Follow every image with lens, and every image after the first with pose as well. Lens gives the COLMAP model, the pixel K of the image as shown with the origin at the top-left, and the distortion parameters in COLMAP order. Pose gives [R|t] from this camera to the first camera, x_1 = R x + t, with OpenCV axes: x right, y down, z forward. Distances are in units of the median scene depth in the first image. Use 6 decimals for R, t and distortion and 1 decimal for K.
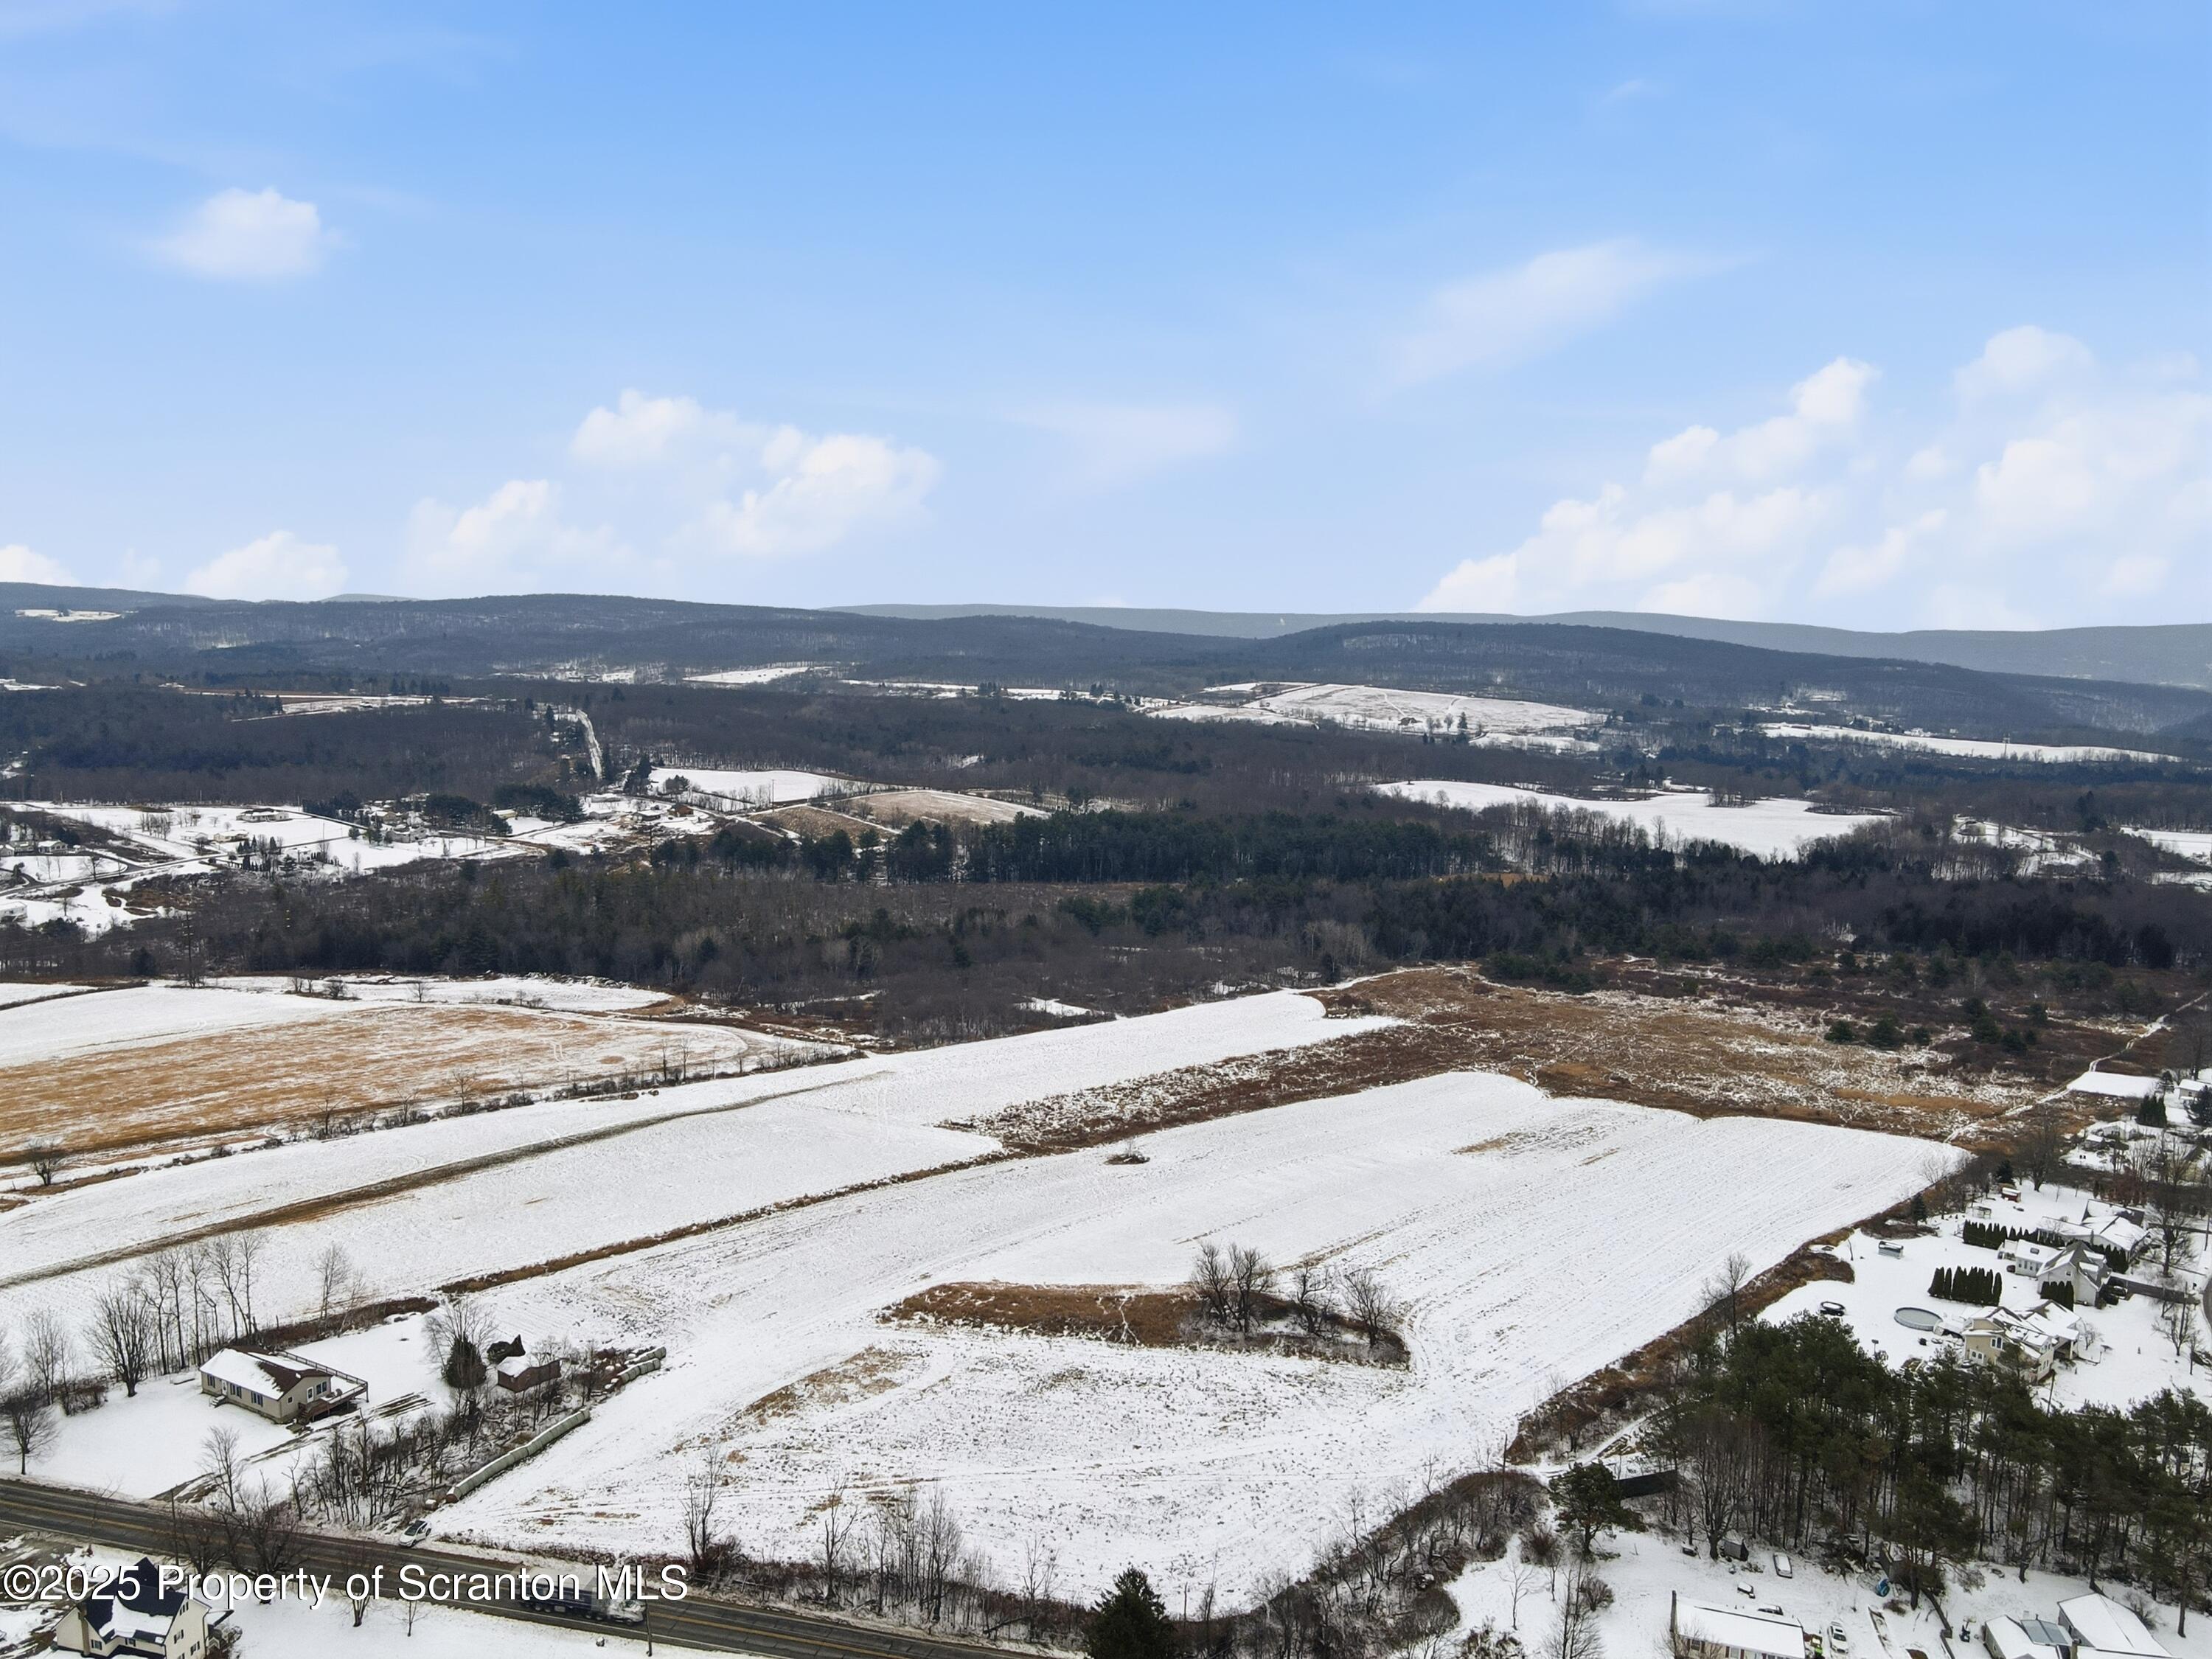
lens RADIAL K [[1602.7, 0, 1106.0], [0, 1602.7, 829.5], [0, 0, 1]] dist [0.017584, 0.009174]
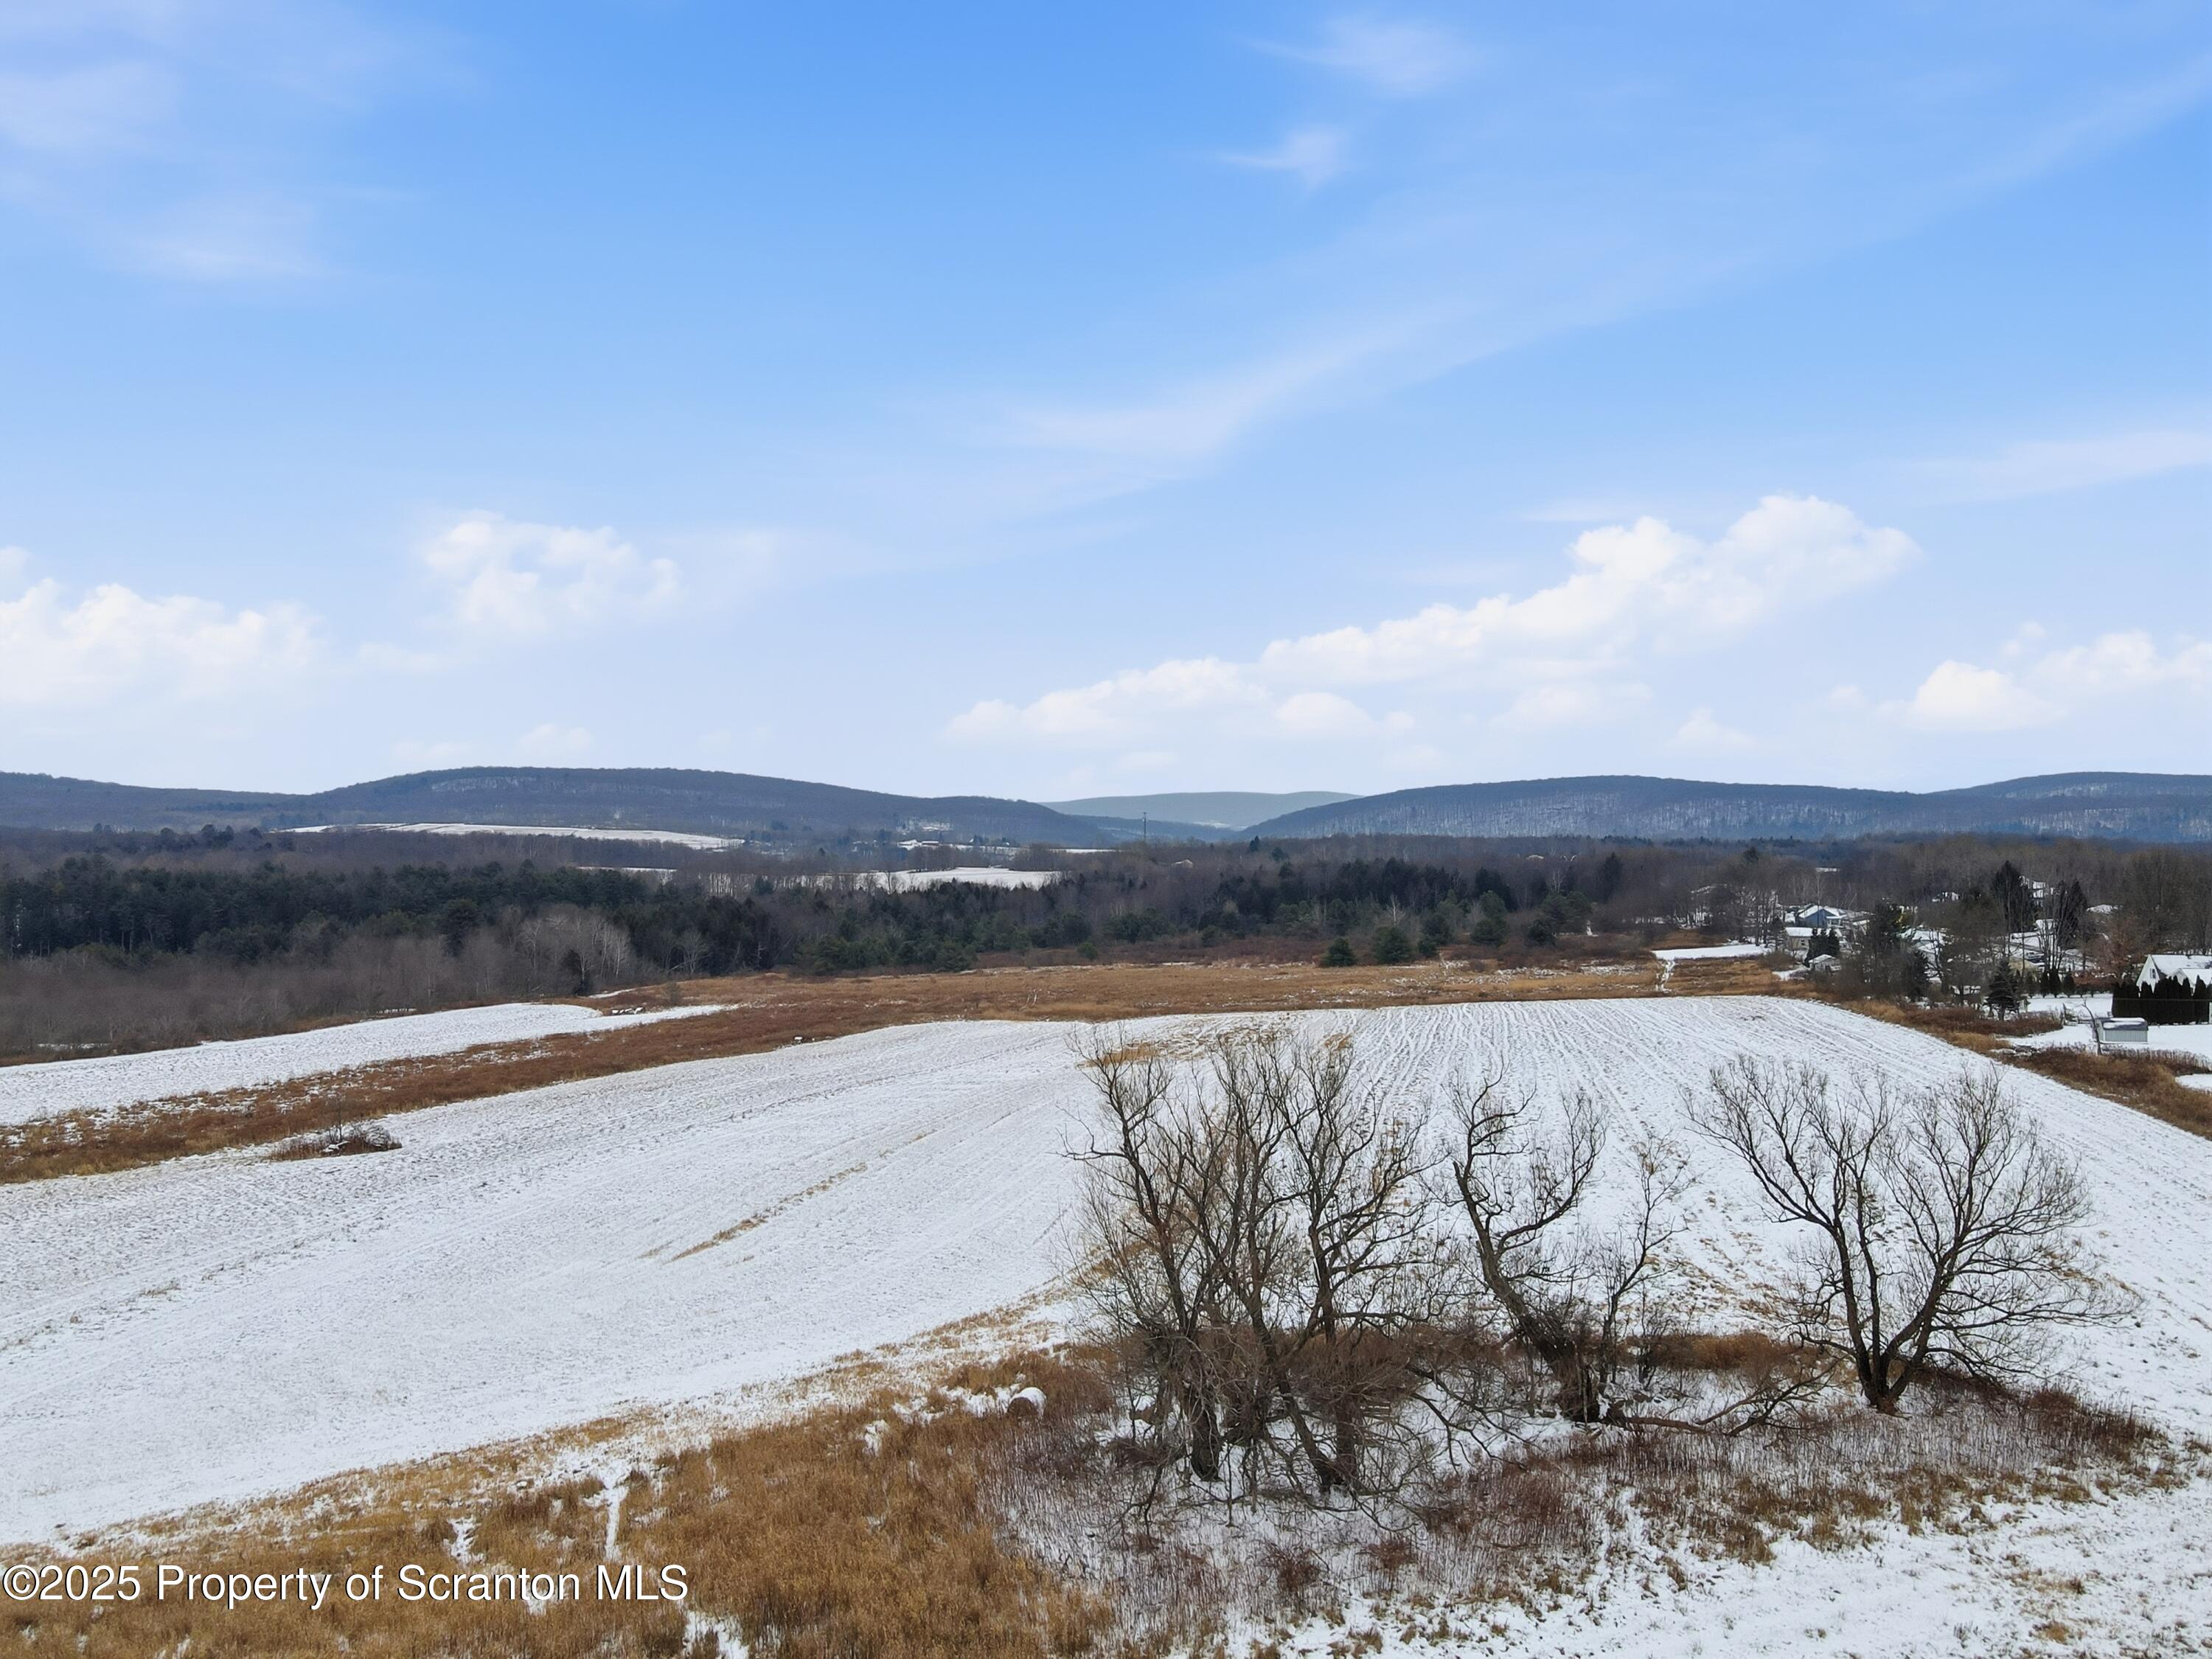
lens RADIAL K [[1602.7, 0, 1106.0], [0, 1602.7, 829.5], [0, 0, 1]] dist [0.017584, 0.009174]
pose [[0.850977, -0.024256, 0.524642, -0.007359], [0.082493, 0.992707, -0.087907, 0.053624], [-0.518683, 0.118086, 0.846772, 0.181437]]
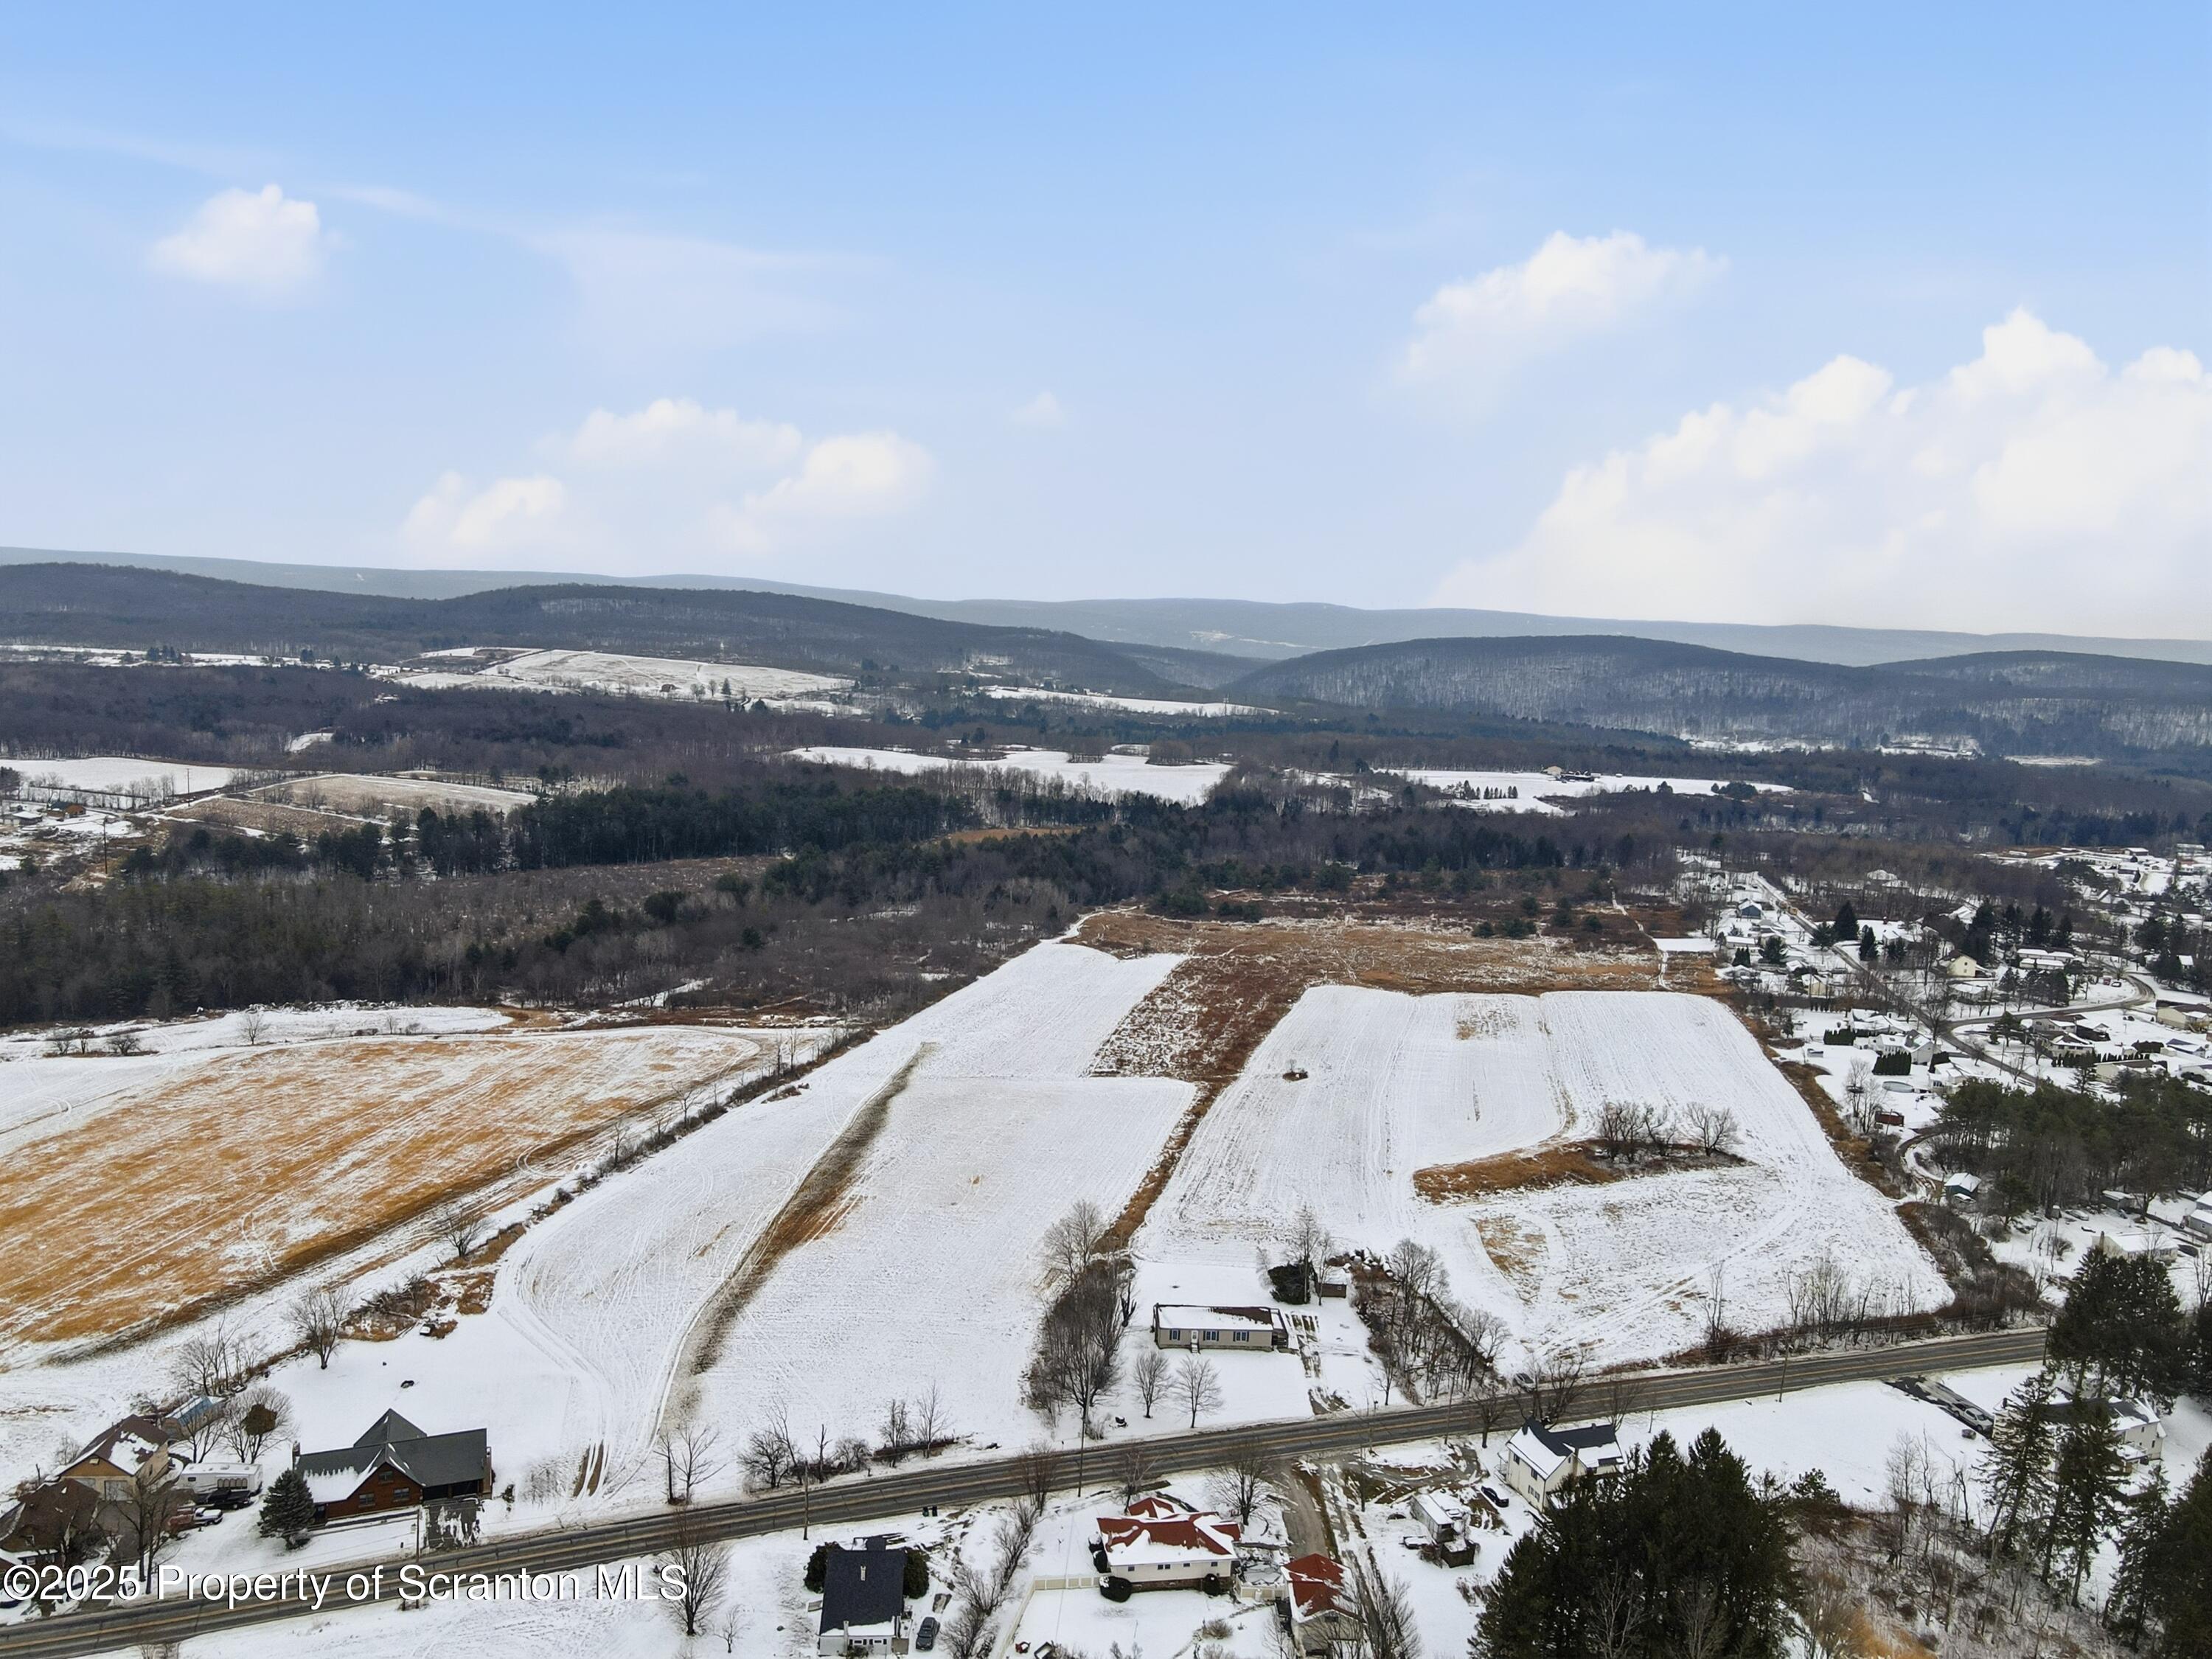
lens RADIAL K [[1562.8, 0, 1099.1], [0, 1562.8, 772.2], [0, 0, 1]] dist [0.015216, 0.001992]
pose [[0.852897, -0.037877, 0.520704, -0.213385], [0.042687, 0.999085, 0.002754, -0.010060], [-0.520332, 0.019878, 0.853733, 0.017312]]
